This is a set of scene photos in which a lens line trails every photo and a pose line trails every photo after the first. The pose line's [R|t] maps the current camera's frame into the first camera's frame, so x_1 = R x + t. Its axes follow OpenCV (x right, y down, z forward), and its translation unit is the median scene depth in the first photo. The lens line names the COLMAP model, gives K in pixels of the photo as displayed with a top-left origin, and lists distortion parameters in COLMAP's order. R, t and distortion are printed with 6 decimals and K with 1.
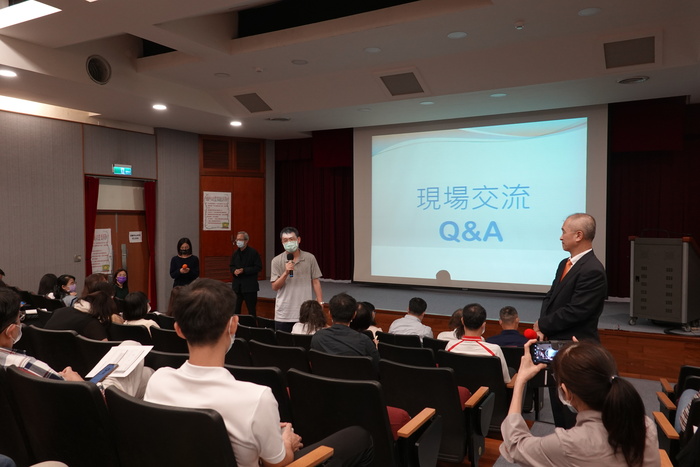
lens RADIAL K [[553.4, 0, 351.0], [0, 553.4, 239.8], [0, 0, 1]] dist [0.013446, -0.009631]
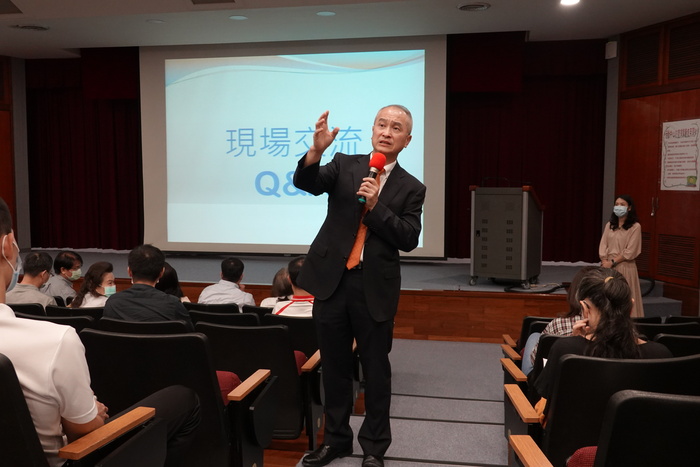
lens RADIAL K [[694.4, 0, 352.0], [0, 694.4, 242.0], [0, 0, 1]] dist [0.008338, 0.000000]
pose [[0.953584, -0.024219, 0.300152, -0.011505], [0.008705, 0.998561, 0.052916, 0.017870], [-0.301001, -0.047847, 0.952423, -0.005618]]
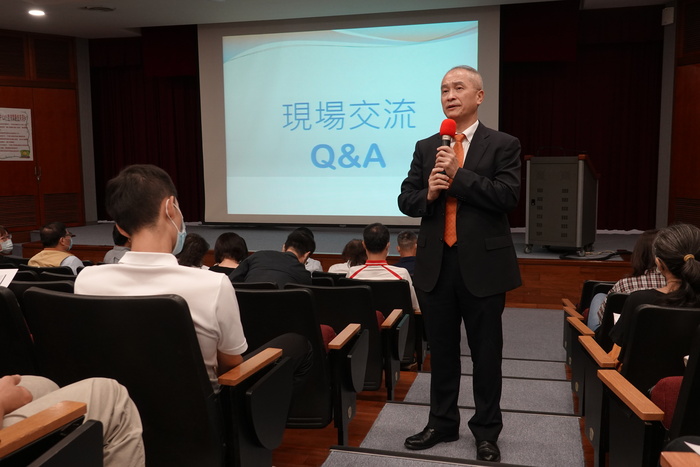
lens RADIAL K [[694.4, 0, 354.3], [0, 694.4, 242.5], [0, 0, 1]] dist [0.008338, 0.000000]
pose [[0.968629, -0.042535, 0.244846, -0.039275], [0.020726, 0.995638, 0.090970, 0.020307], [-0.247647, -0.083042, 0.965285, -0.026698]]
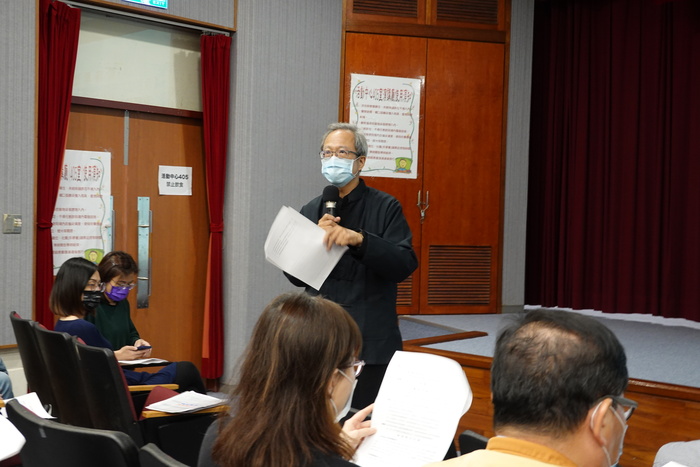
lens RADIAL K [[978.2, 0, 349.9], [0, 978.2, 232.7], [0, 0, 1]] dist [0.006919, 0.000000]
pose [[0.969074, 0.025428, -0.245455, -0.115769], [-0.030134, 0.999427, -0.015434, 0.039305], [0.244922, 0.022353, 0.969285, 0.407275]]
